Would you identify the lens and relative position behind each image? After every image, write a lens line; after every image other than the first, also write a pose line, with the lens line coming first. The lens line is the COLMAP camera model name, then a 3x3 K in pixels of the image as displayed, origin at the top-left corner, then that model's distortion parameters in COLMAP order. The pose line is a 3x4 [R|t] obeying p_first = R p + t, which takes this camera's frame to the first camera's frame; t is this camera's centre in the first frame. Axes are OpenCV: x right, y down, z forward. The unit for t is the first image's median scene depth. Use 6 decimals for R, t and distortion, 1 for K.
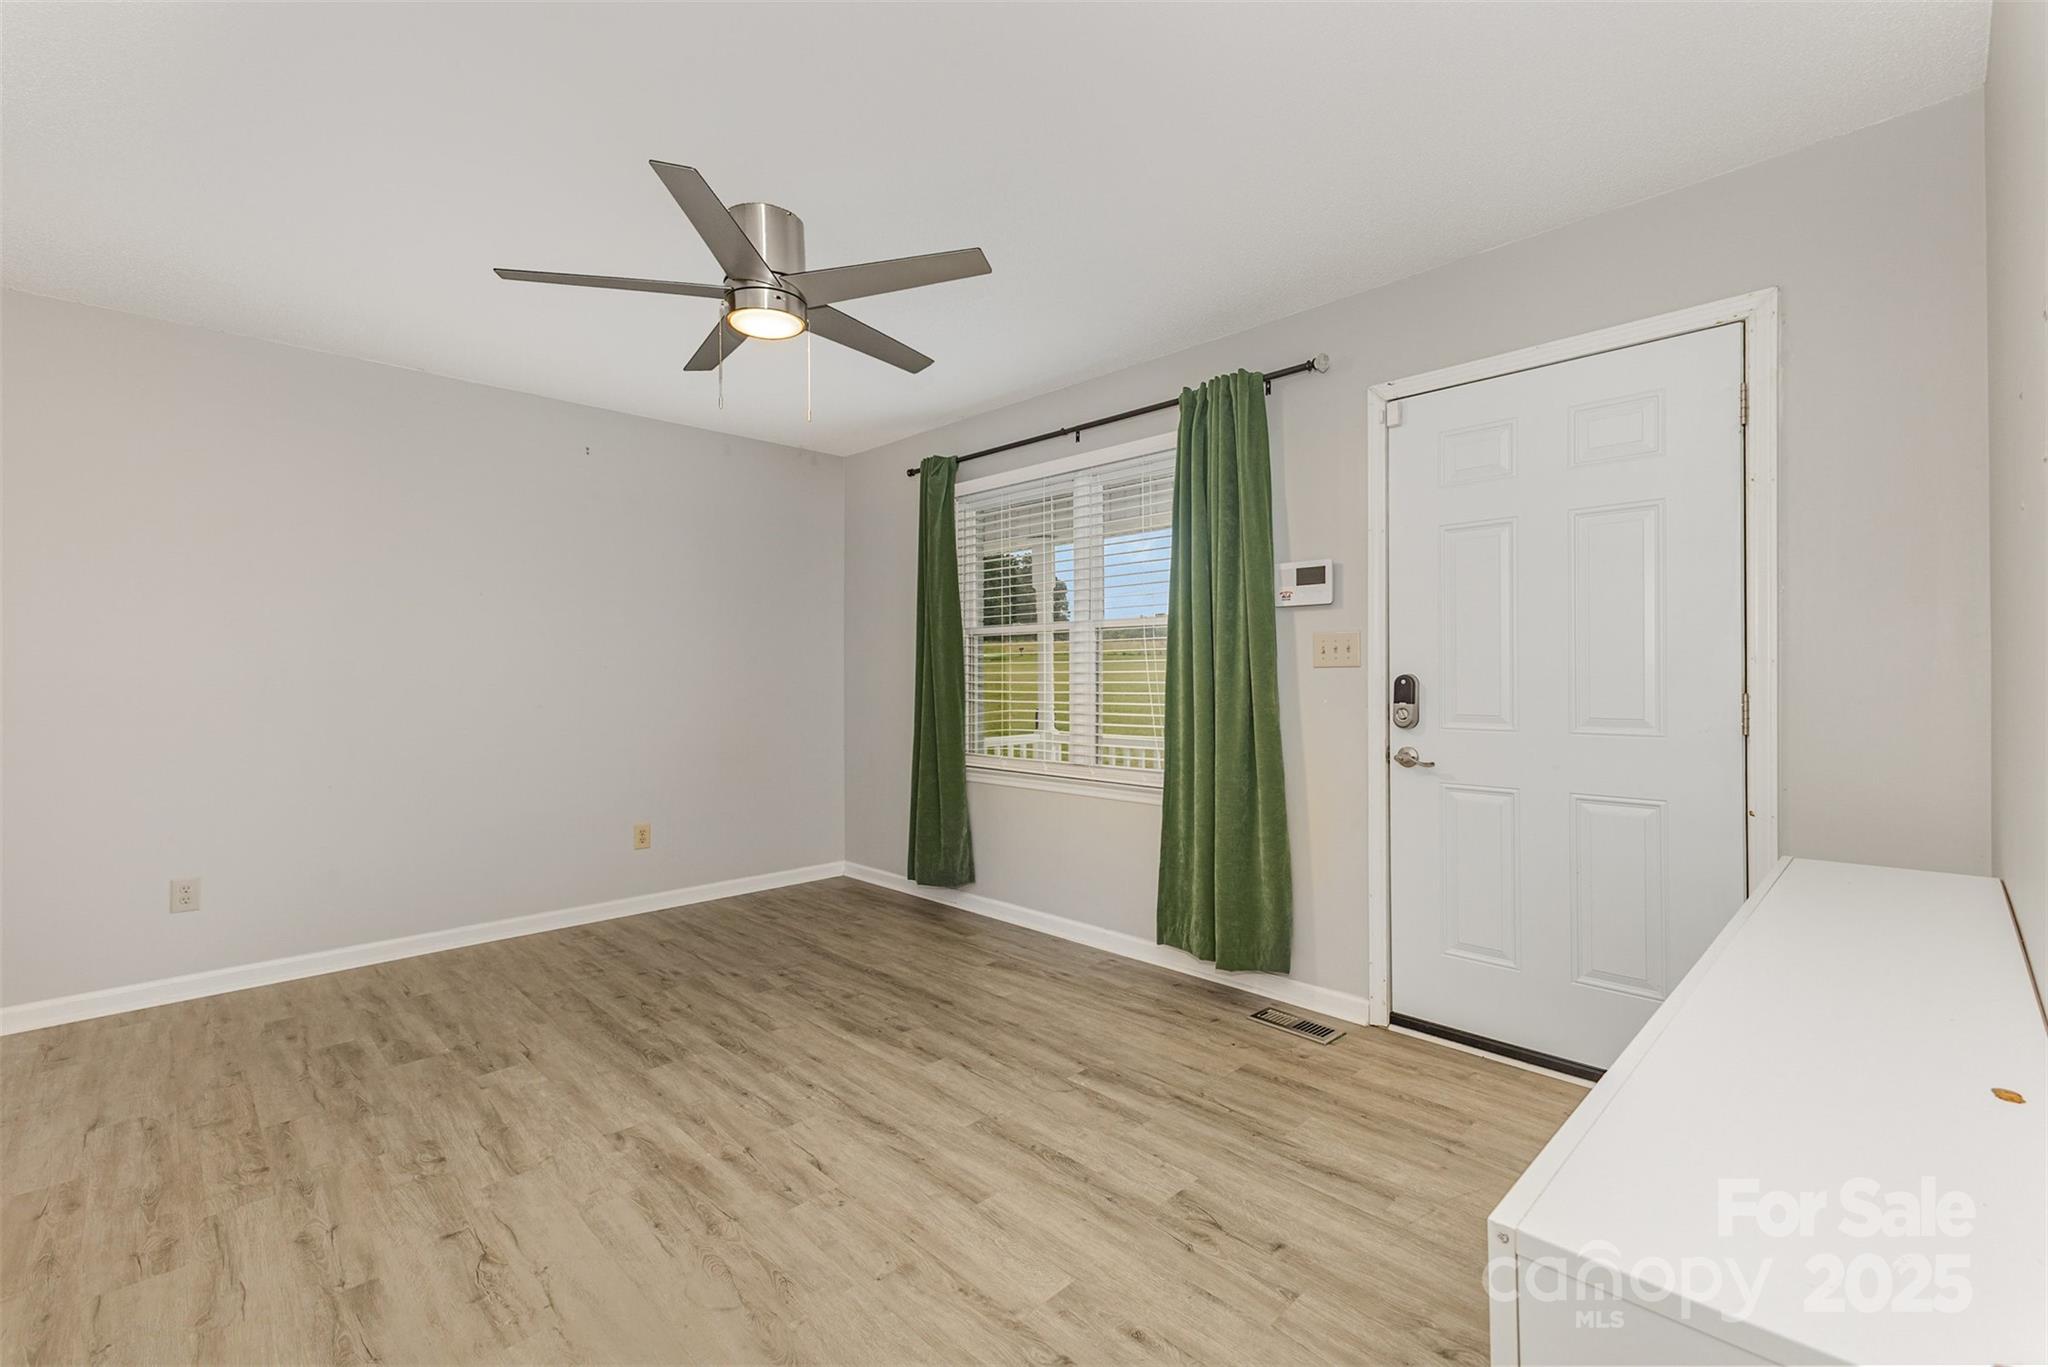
lens RADIAL K [[881.1, 0, 1035.6], [0, 881.1, 675.1], [0, 0, 1]] dist [0.011796, -0.002262]
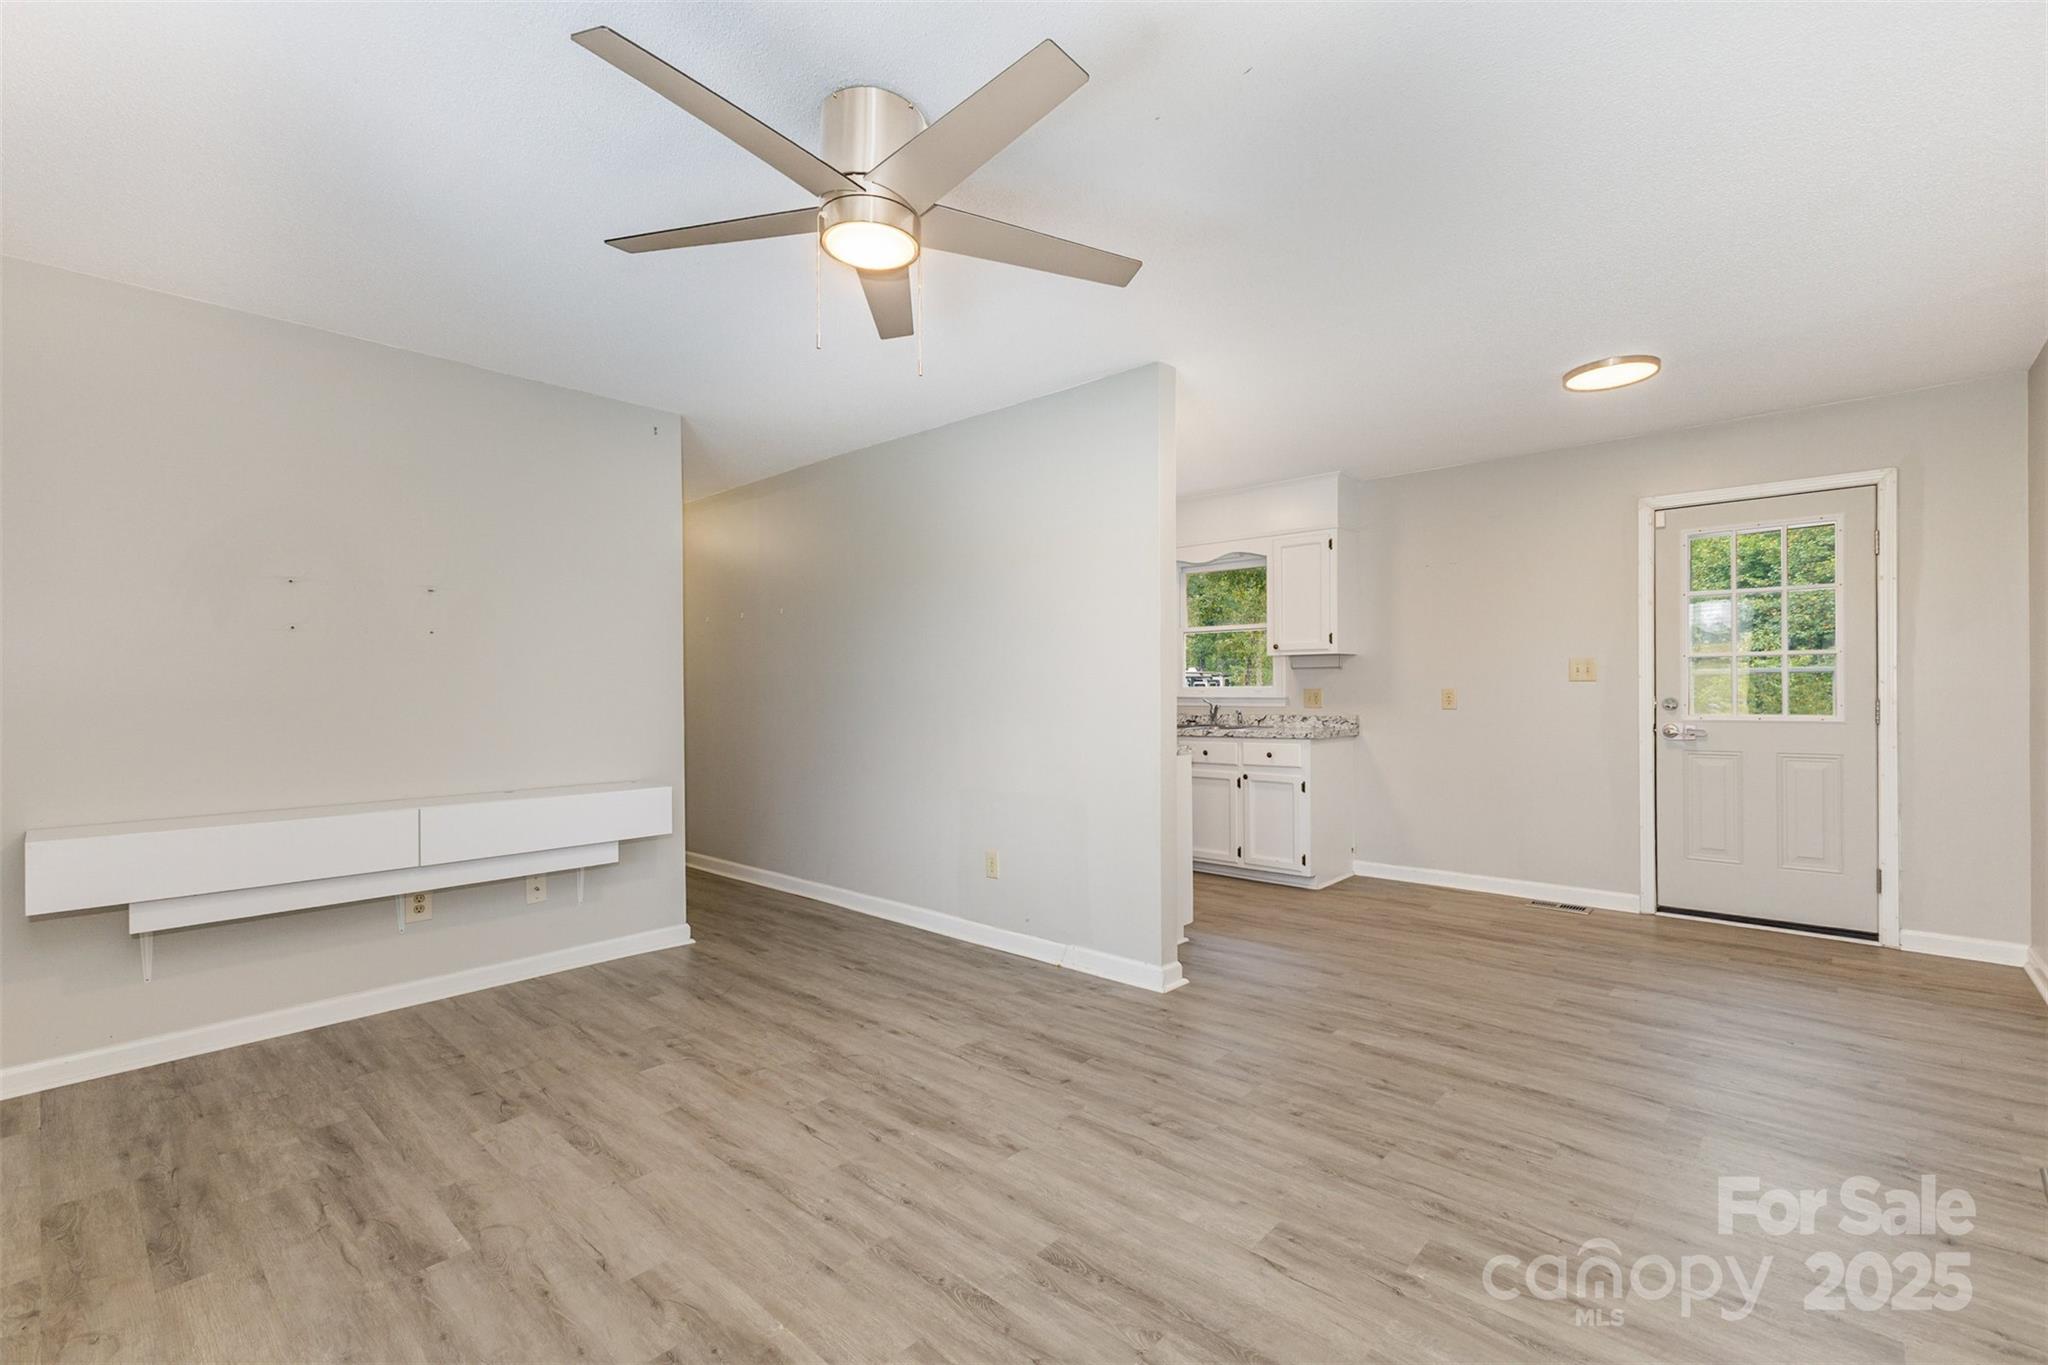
lens RADIAL K [[881.1, 0, 1032.9], [0, 881.1, 693.6], [0, 0, 1]] dist [0.011796, -0.002262]
pose [[-0.998535, 0.013144, -0.052485, -0.367250], [0.012928, 0.999906, 0.004460, 0.002597], [0.052539, 0.003775, -0.998612, 1.636519]]
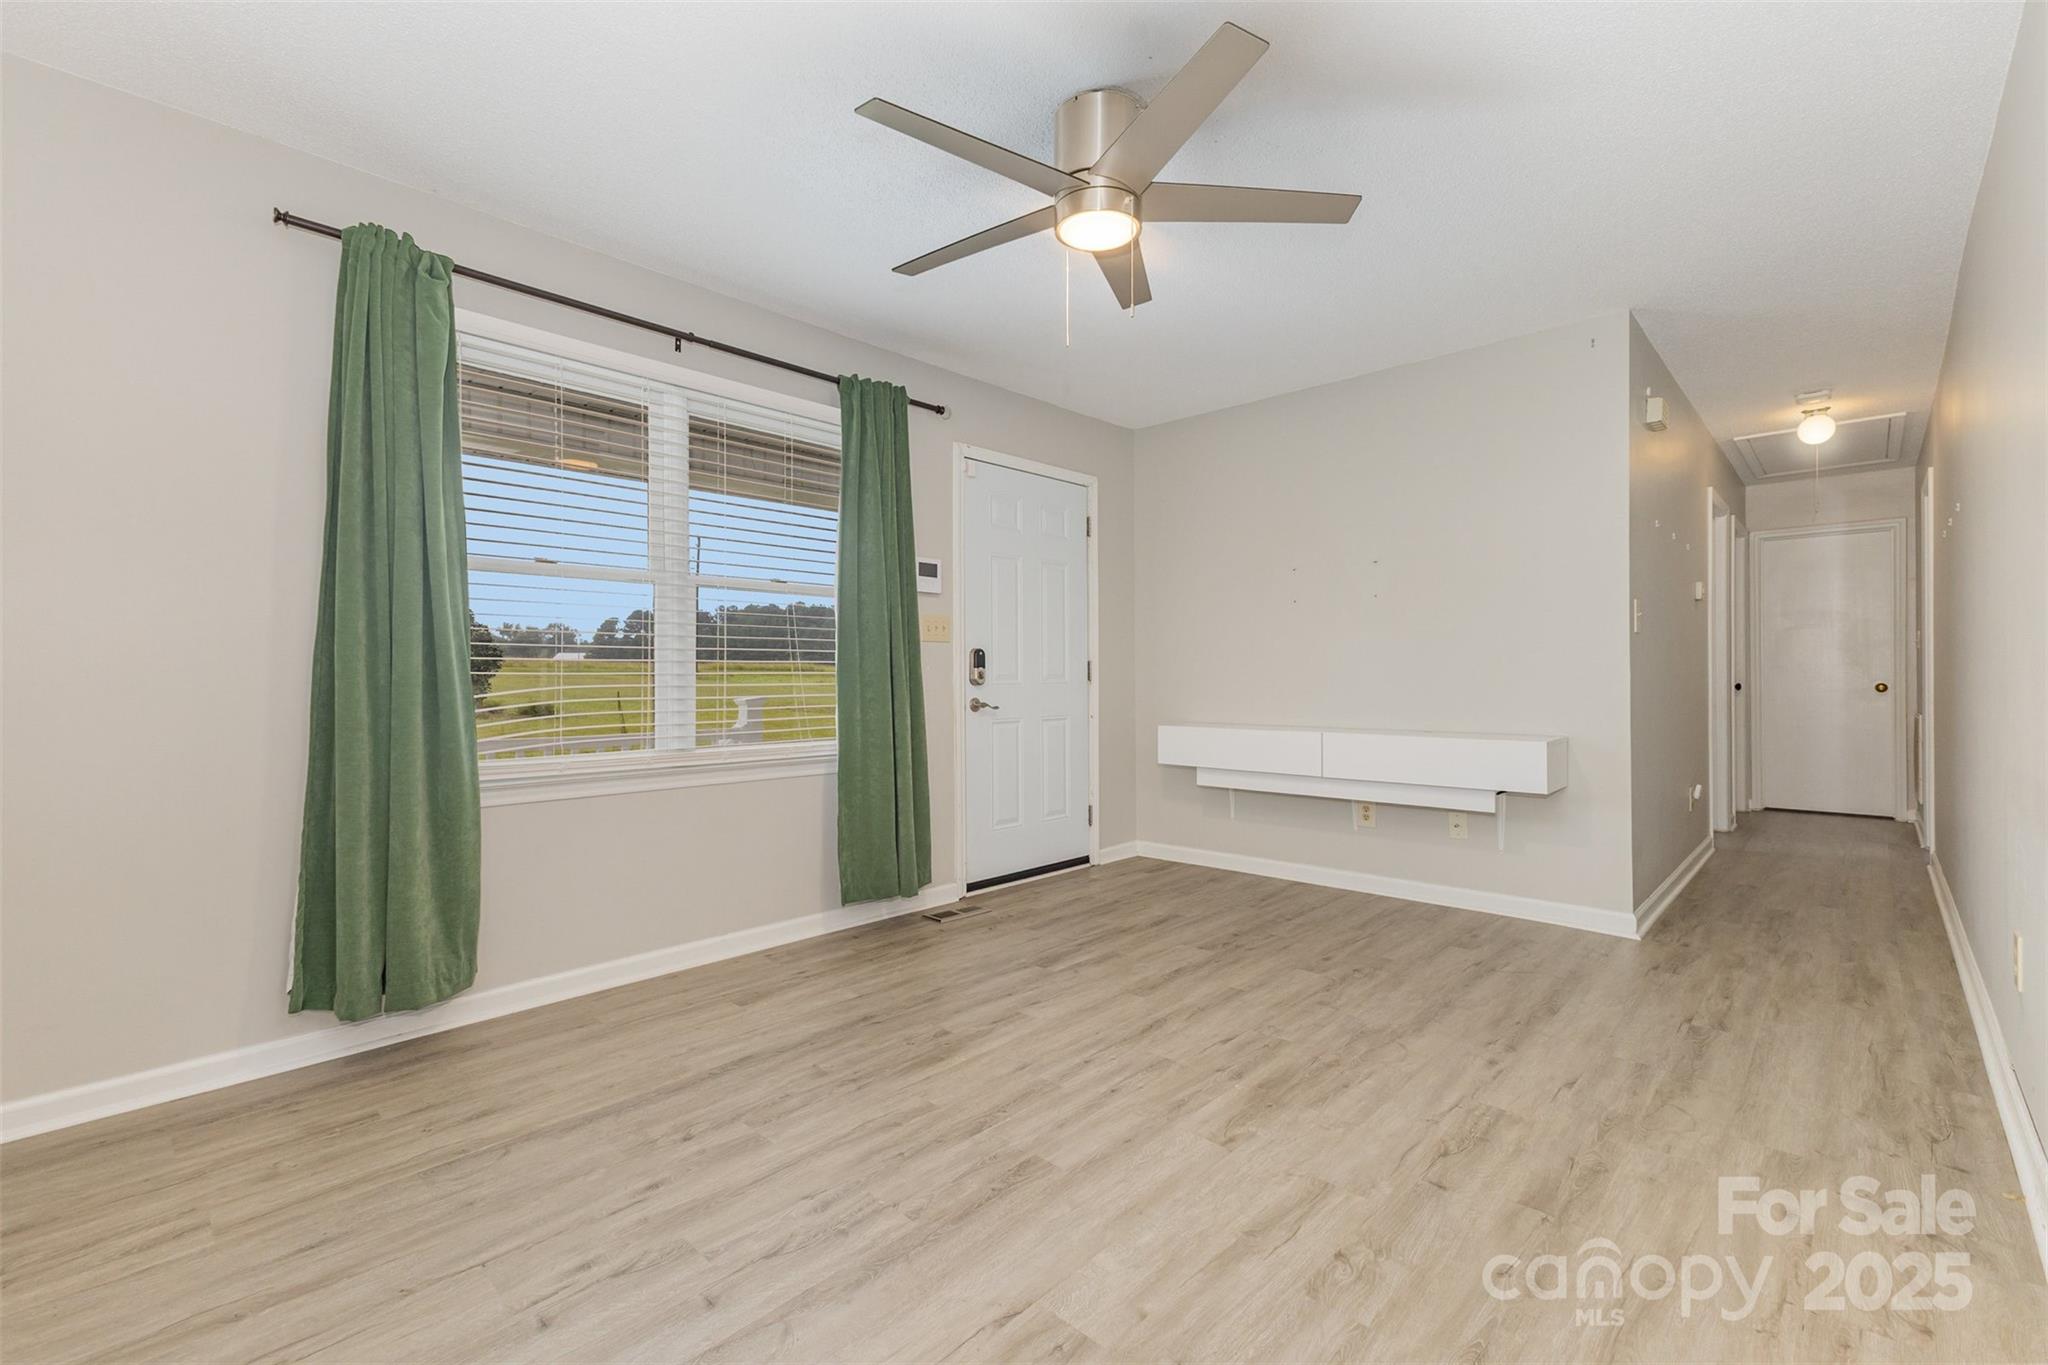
lens RADIAL K [[881.1, 0, 1028.7], [0, 881.1, 677.1], [0, 0, 1]] dist [0.011796, -0.002262]
pose [[-0.031481, 0.005067, 0.999492, -1.090154], [0.006409, 0.999968, -0.004868, 0.056988], [-0.999484, 0.006252, -0.031513, 0.999333]]
